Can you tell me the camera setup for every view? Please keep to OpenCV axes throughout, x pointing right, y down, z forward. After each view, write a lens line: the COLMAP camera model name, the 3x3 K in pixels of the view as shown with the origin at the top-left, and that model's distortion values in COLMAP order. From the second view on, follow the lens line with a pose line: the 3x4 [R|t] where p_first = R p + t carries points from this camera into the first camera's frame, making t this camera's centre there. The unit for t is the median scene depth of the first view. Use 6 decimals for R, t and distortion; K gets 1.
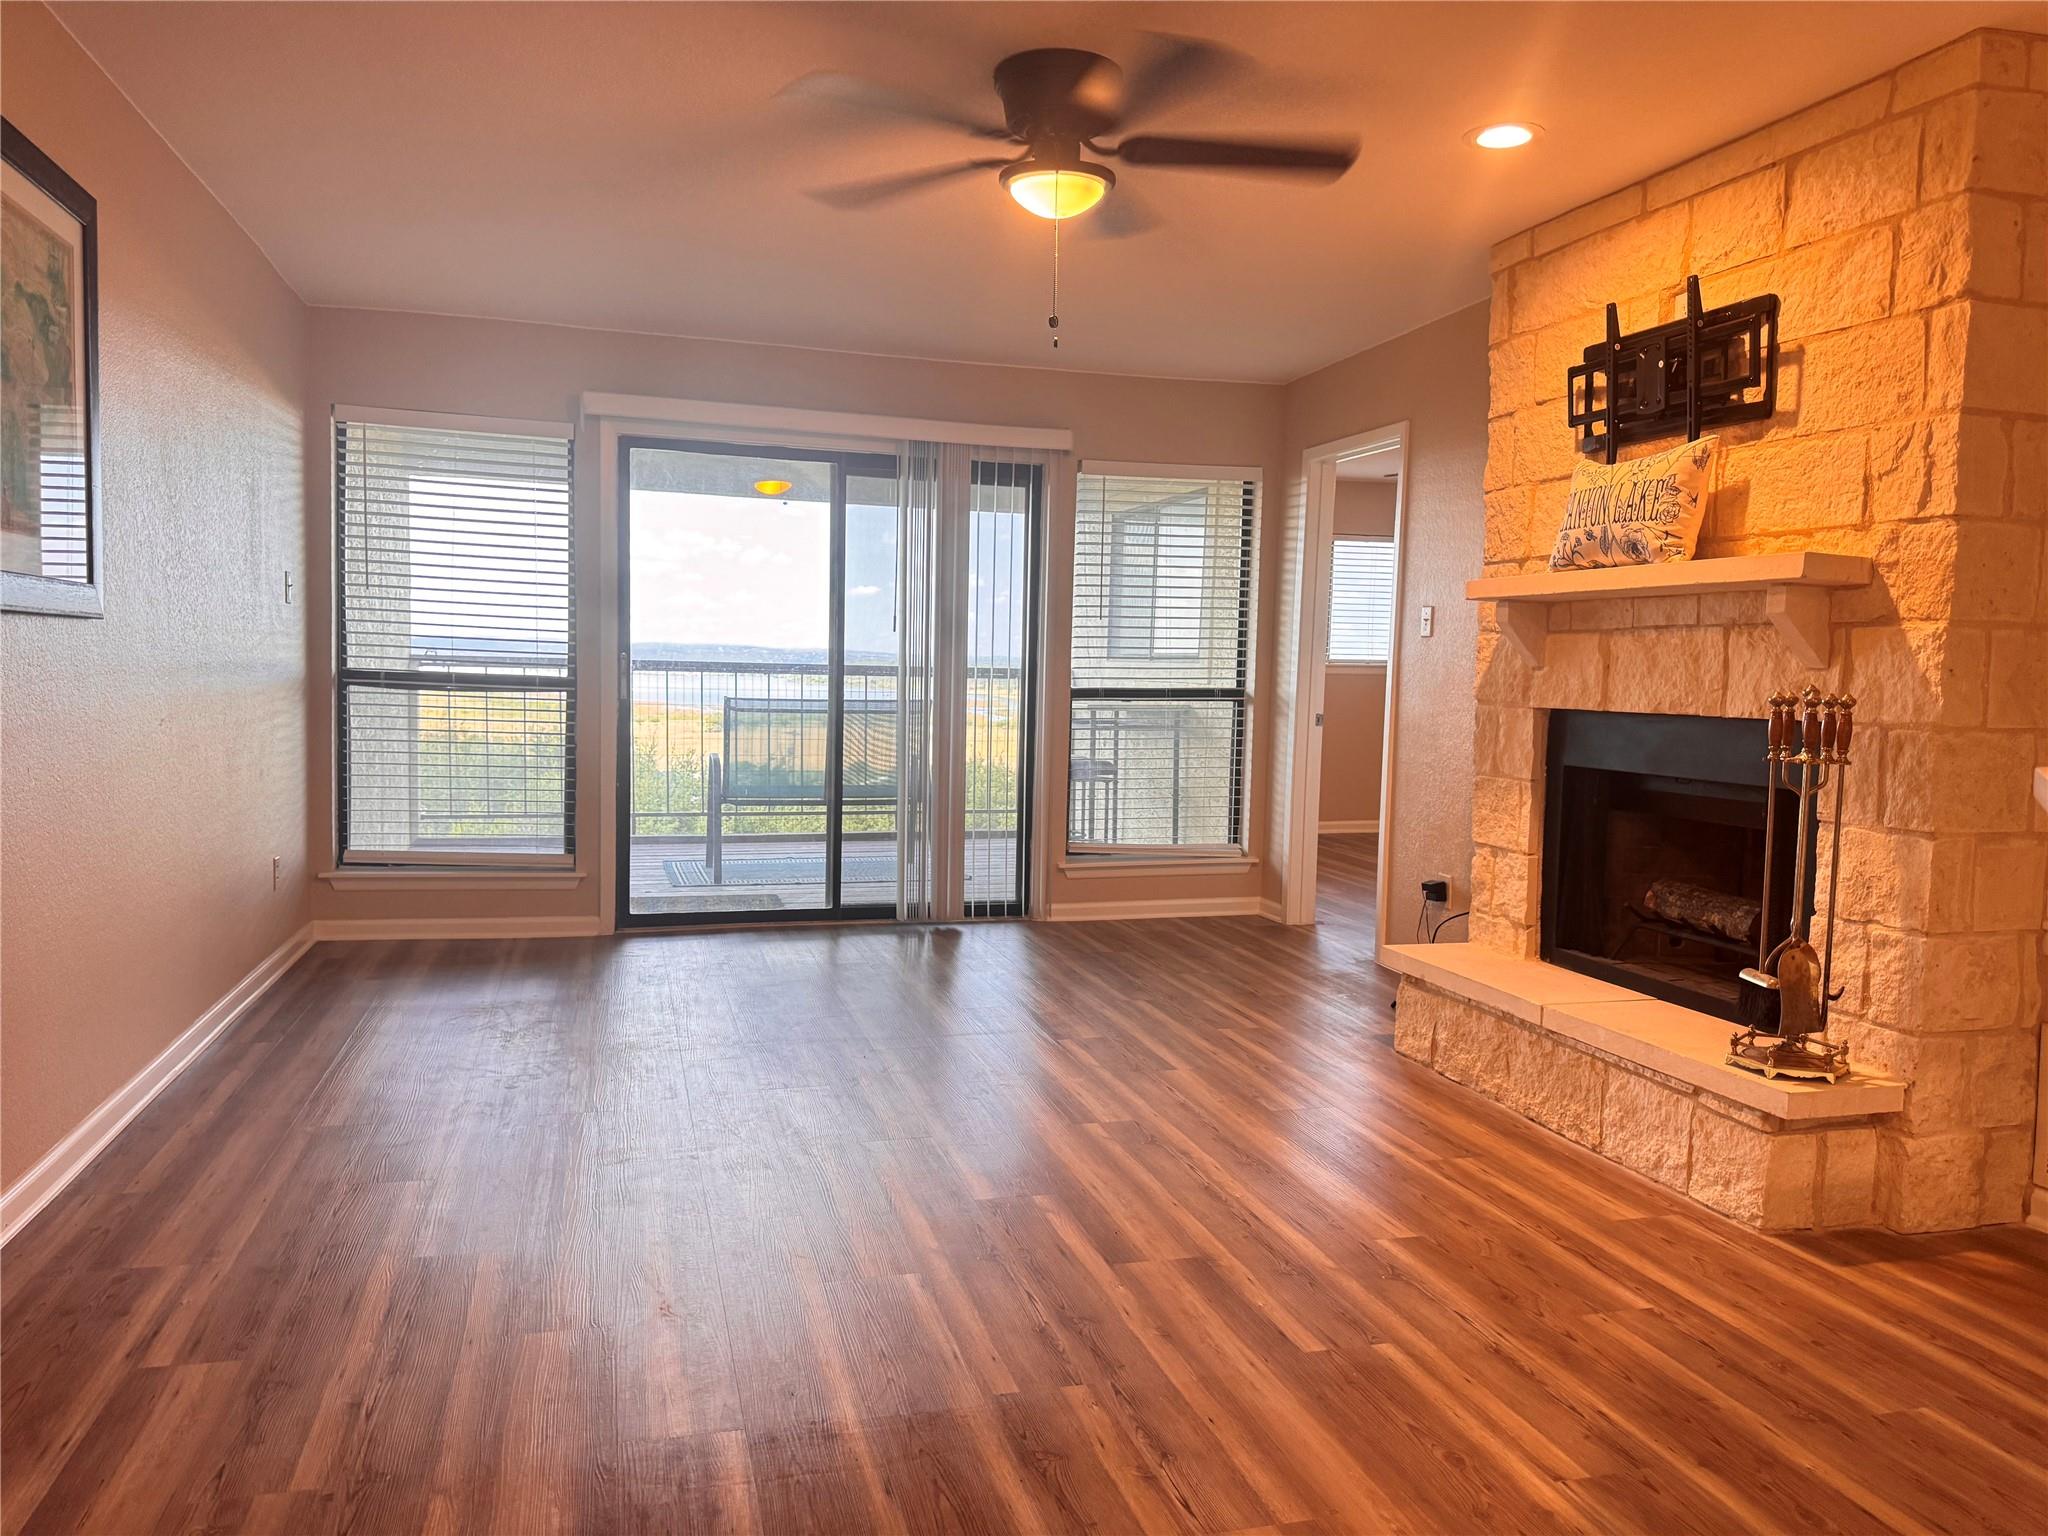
lens RADIAL K [[1453.0, 0, 1025.2], [0, 1453.0, 762.1], [0, 0, 1]] dist [0.071060, -0.089618]
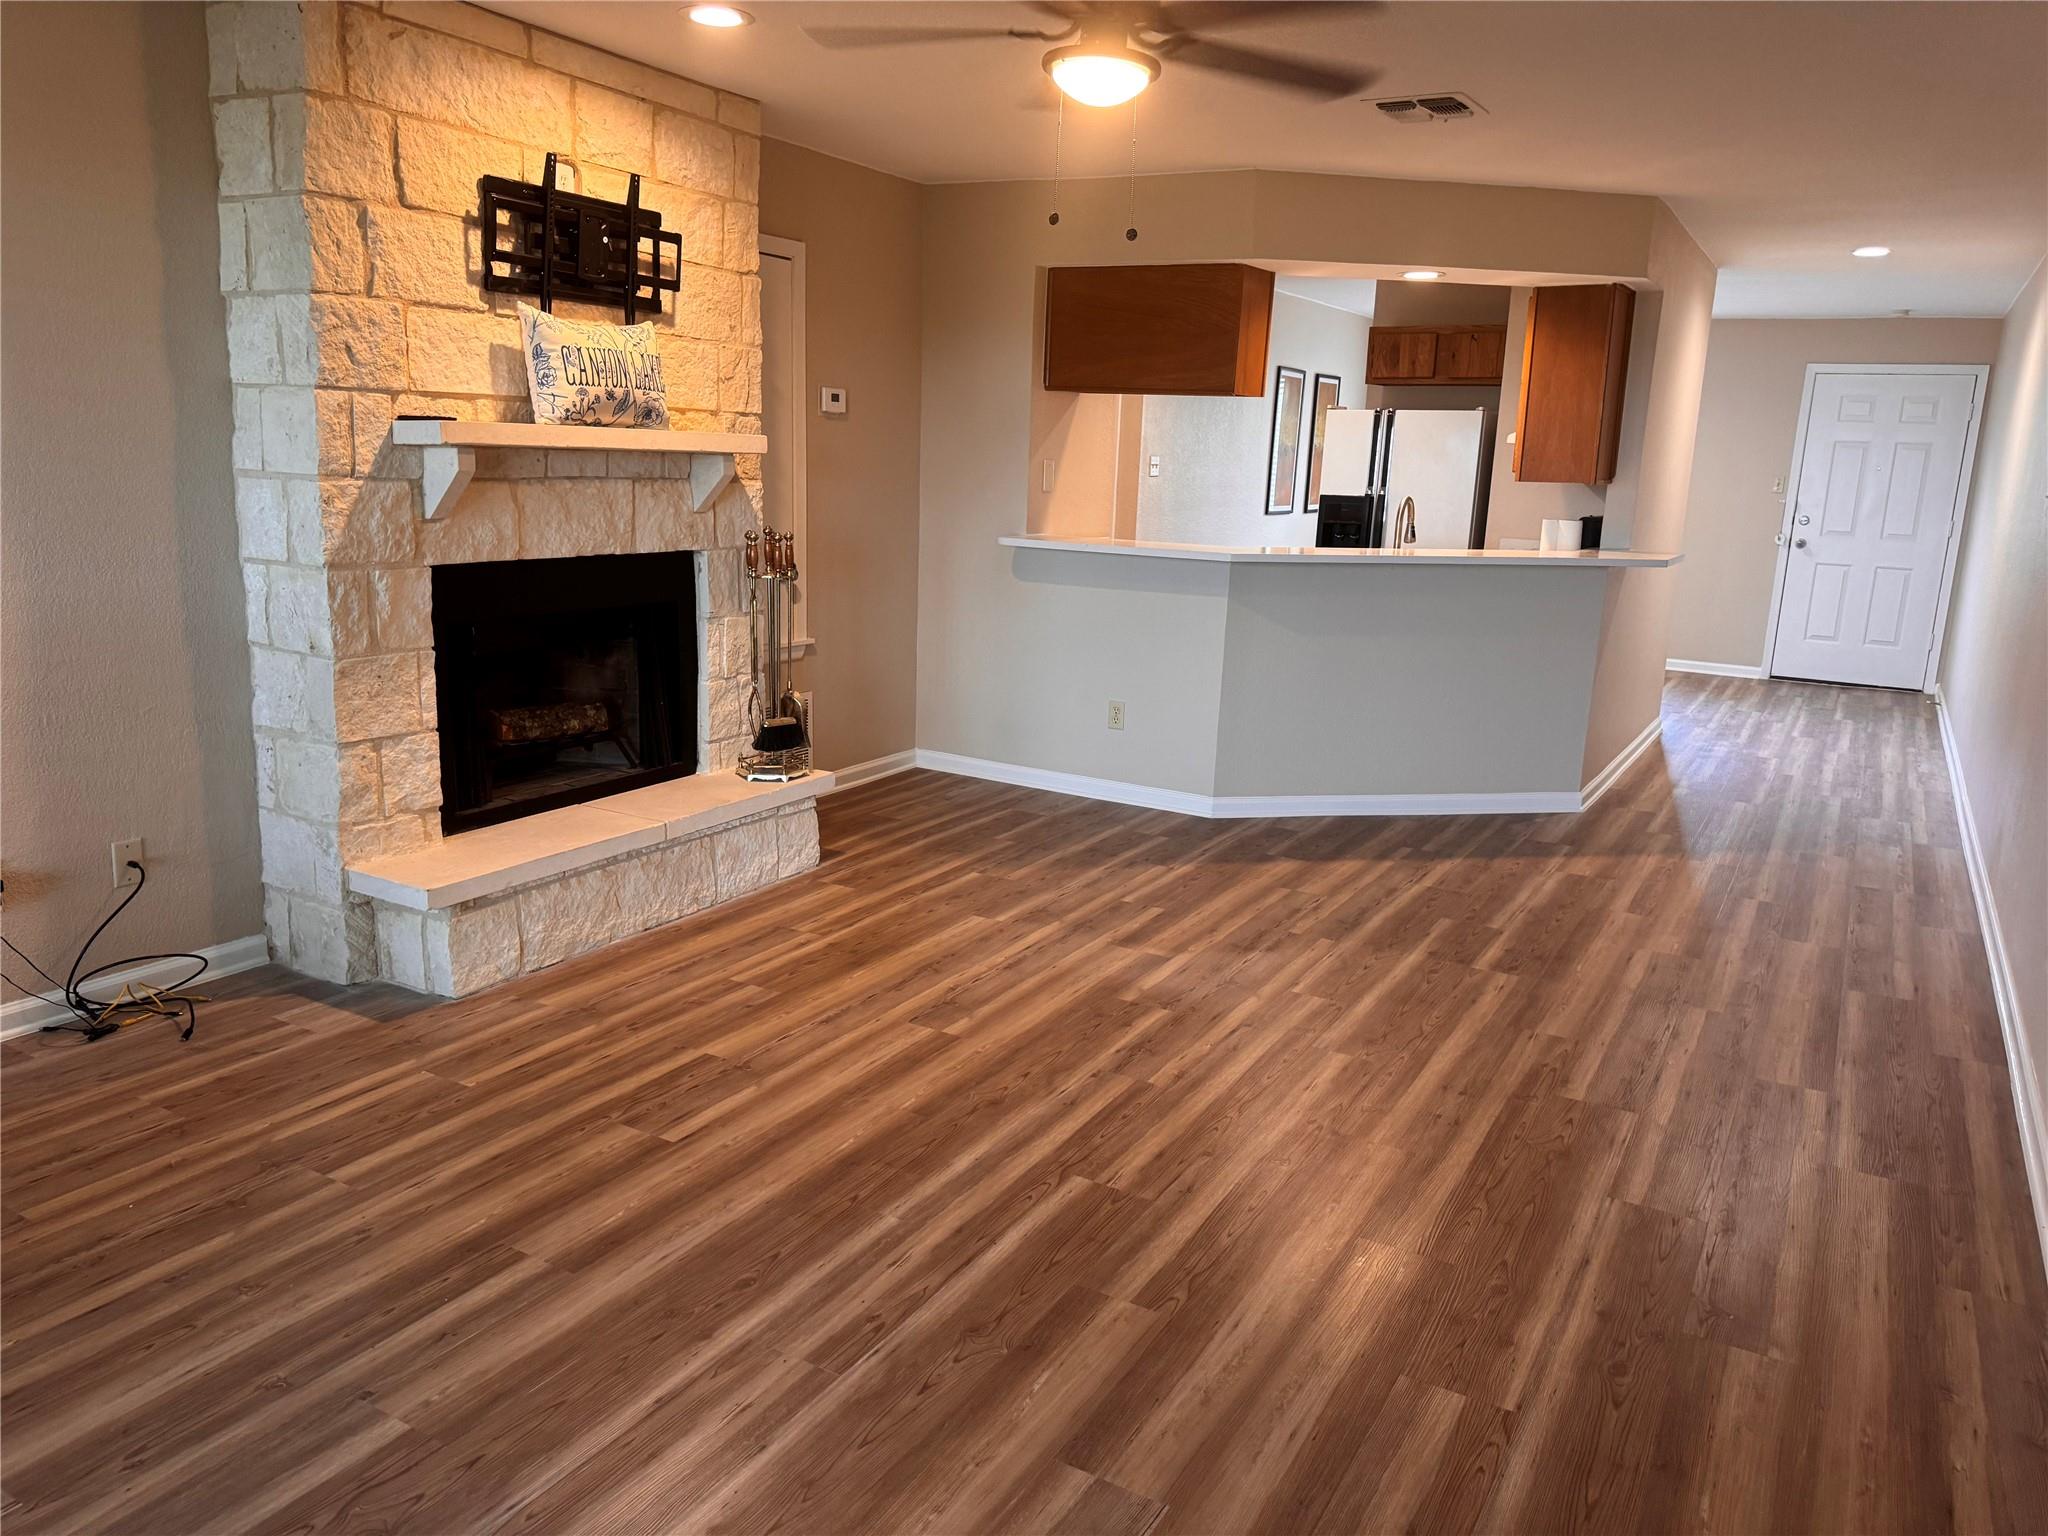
lens RADIAL K [[1453.0, 0, 1038.5], [0, 1453.0, 759.6], [0, 0, 1]] dist [0.071060, -0.089618]
pose [[-0.699460, -0.194048, 0.687823, -0.700410], [-0.002135, 0.962996, 0.269509, -0.211641], [-0.714669, 0.187042, -0.673991, 1.745296]]
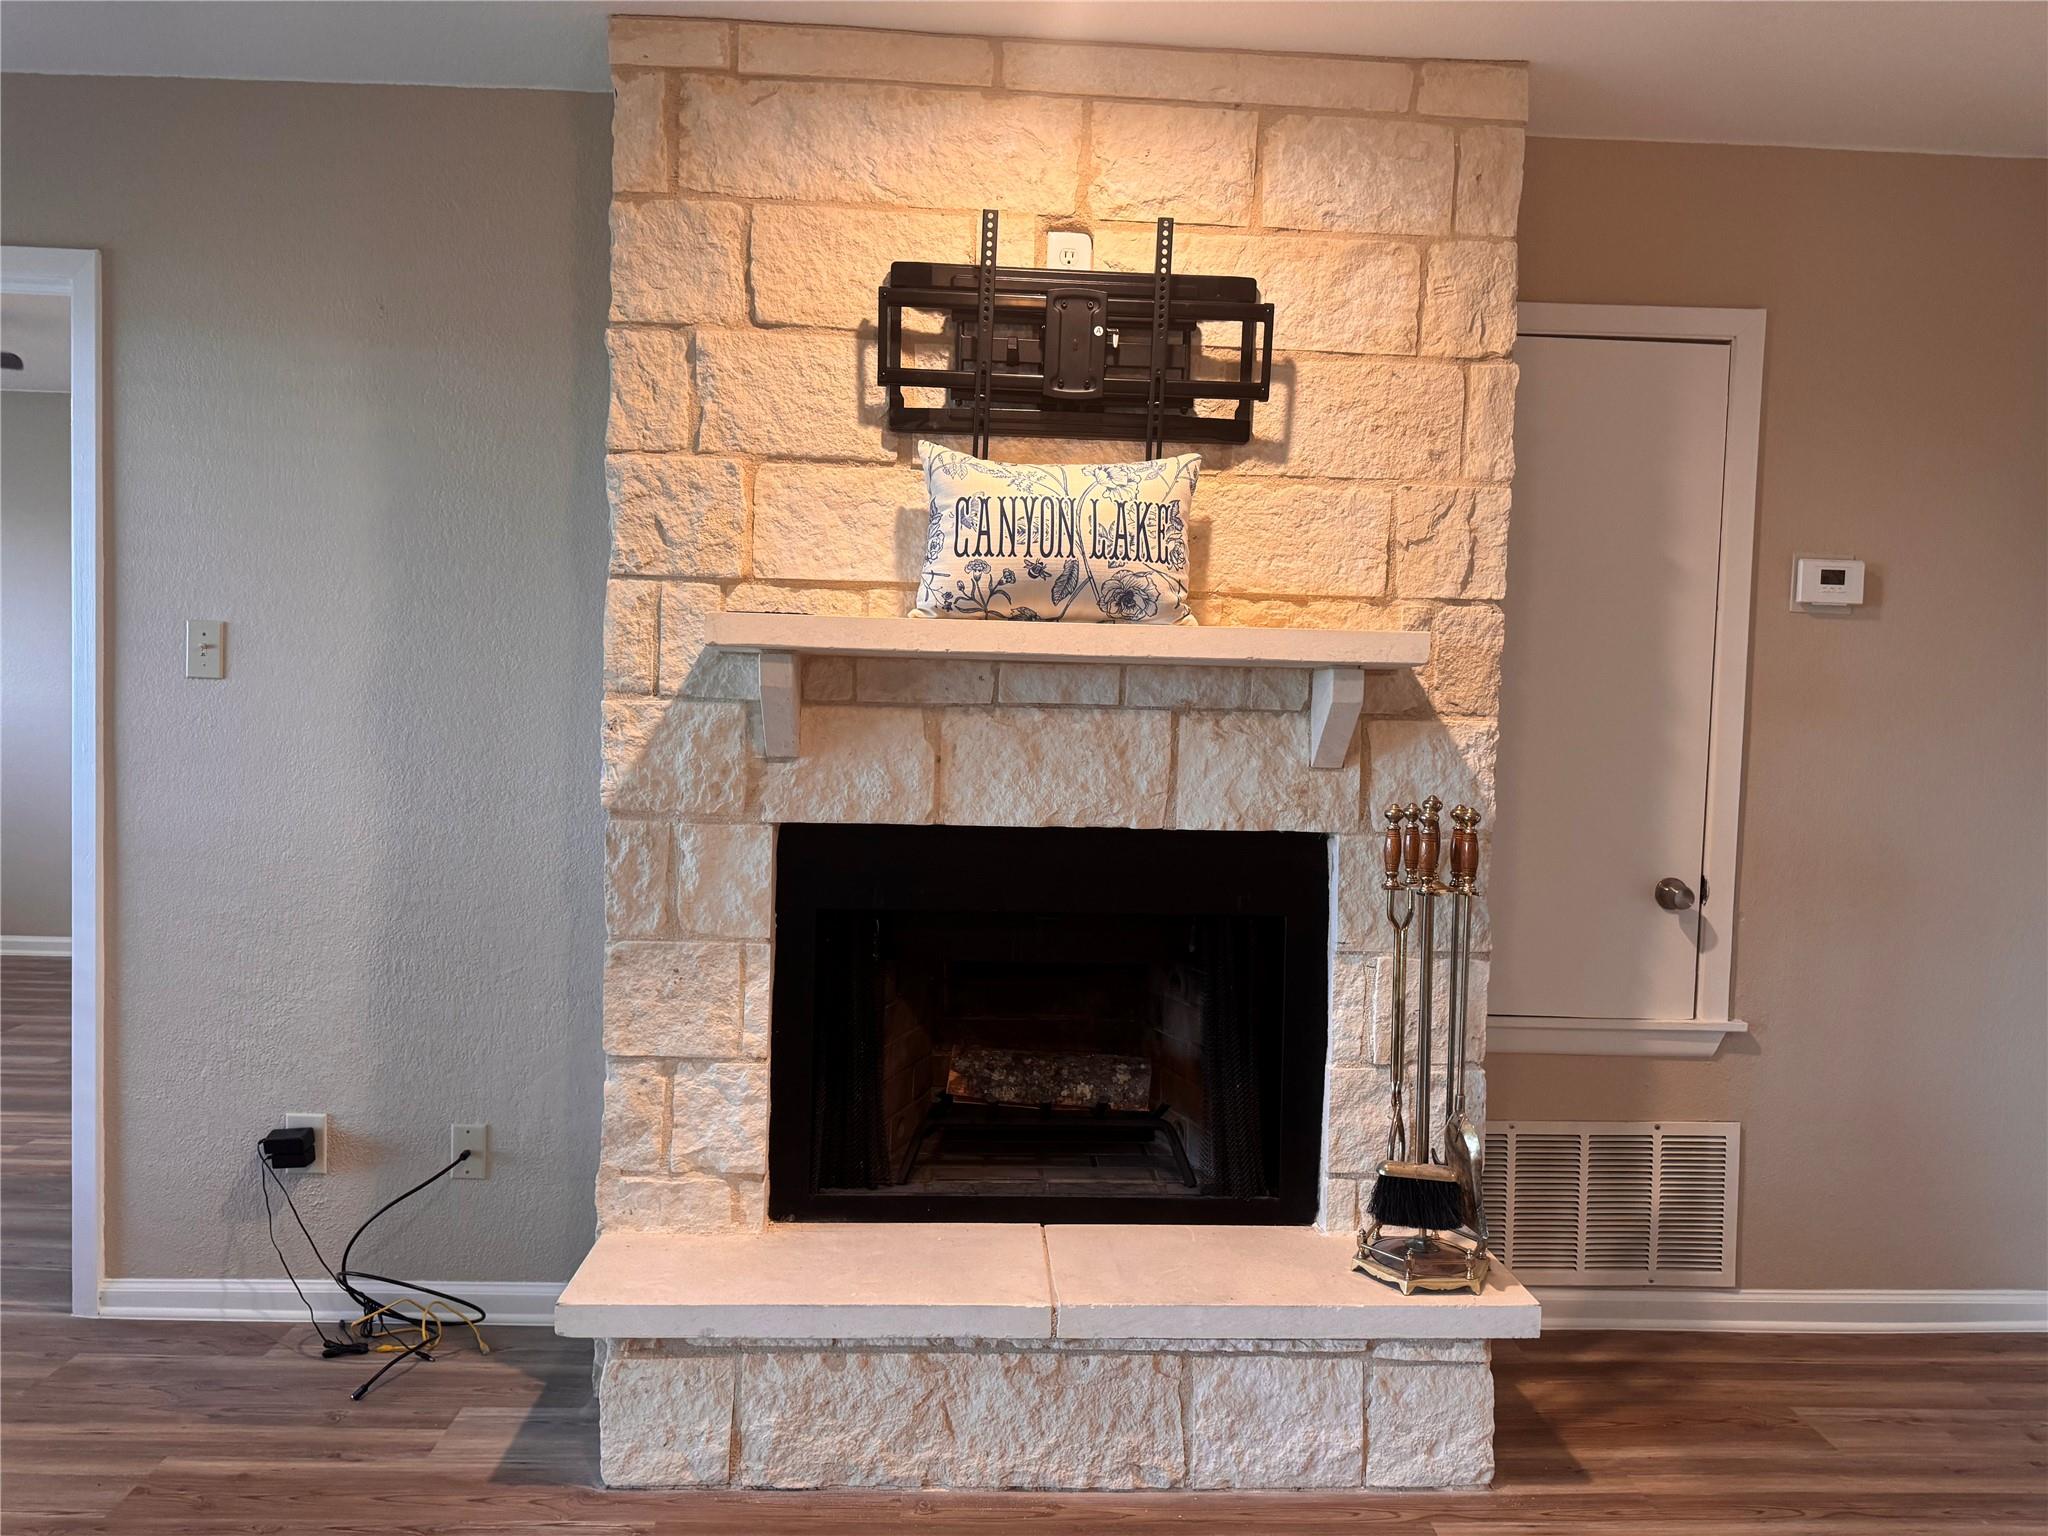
lens RADIAL K [[1453.0, 0, 1020.2], [0, 1453.0, 759.1], [0, 0, 1]] dist [0.071060, -0.089618]
pose [[0.232419, -0.067178, 0.970293, -0.283956], [0.044488, 0.997302, 0.058391, -0.122283], [-0.971598, 0.029595, 0.234781, 0.966890]]
